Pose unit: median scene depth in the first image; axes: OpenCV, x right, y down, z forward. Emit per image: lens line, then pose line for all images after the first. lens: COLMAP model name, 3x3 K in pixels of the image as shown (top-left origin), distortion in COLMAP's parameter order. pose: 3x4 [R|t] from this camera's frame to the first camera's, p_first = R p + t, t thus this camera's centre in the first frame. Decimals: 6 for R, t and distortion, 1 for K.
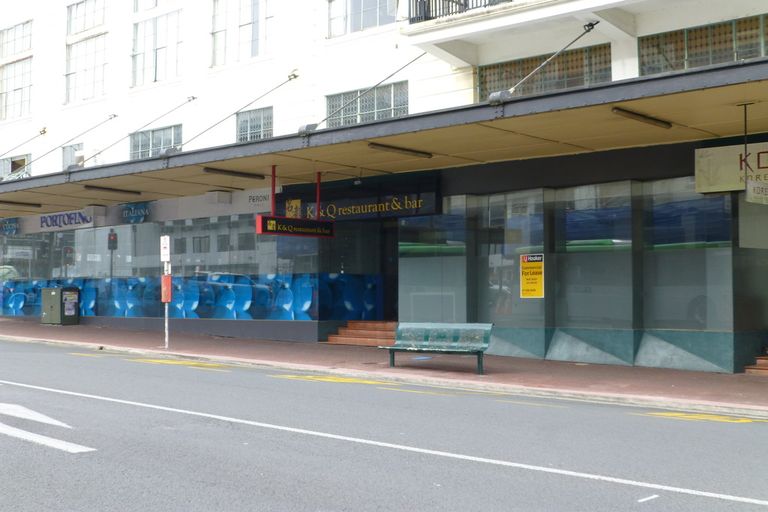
lens RADIAL K [[1087.7, 0, 384.0], [0, 1087.7, 256.0], [0, 0, 1]] dist [-0.025158, -0.107566]
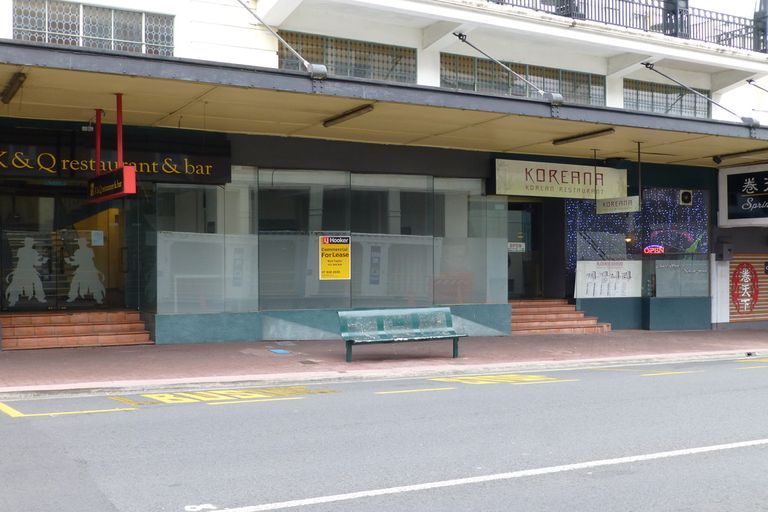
lens RADIAL K [[885.5, 0, 384.0], [0, 885.5, 256.0], [0, 0, 1]] dist [0.016158, 0.006082]
pose [[0.279053, 0.003618, 0.960269, -0.591622], [-0.036005, 0.999329, 0.006697, 0.008956], [-0.959600, -0.036443, 0.278996, 0.680338]]
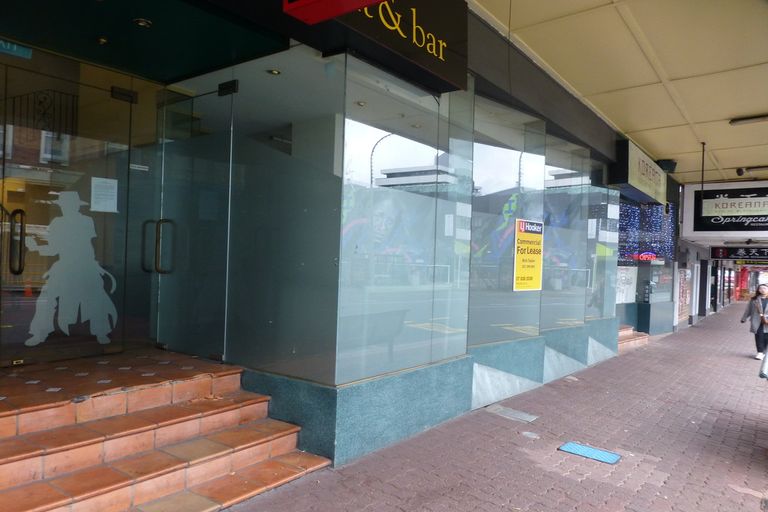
lens RADIAL K [[539.6, 0, 381.9], [0, 539.6, 241.9], [0, 0, 1]] dist [-0.009078, -0.002804]
pose [[-0.127480, 0.038217, 0.991105, -0.147753], [-0.061882, 0.997004, -0.046404, 0.028083], [-0.989909, -0.067247, -0.124733, 1.046504]]
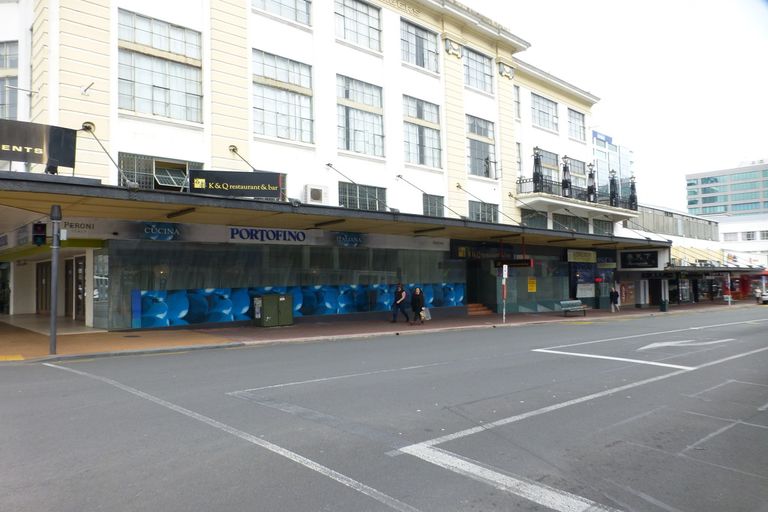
lens RADIAL K [[566.4, 0, 384.6], [0, 566.4, 269.2], [0, 0, 1]] dist [-0.007121, -0.001310]
pose [[0.031002, 0.051181, 0.998208, -1.314170], [0.005838, 0.998662, -0.051386, 0.050916], [-0.999502, 0.007421, 0.030662, 1.265330]]
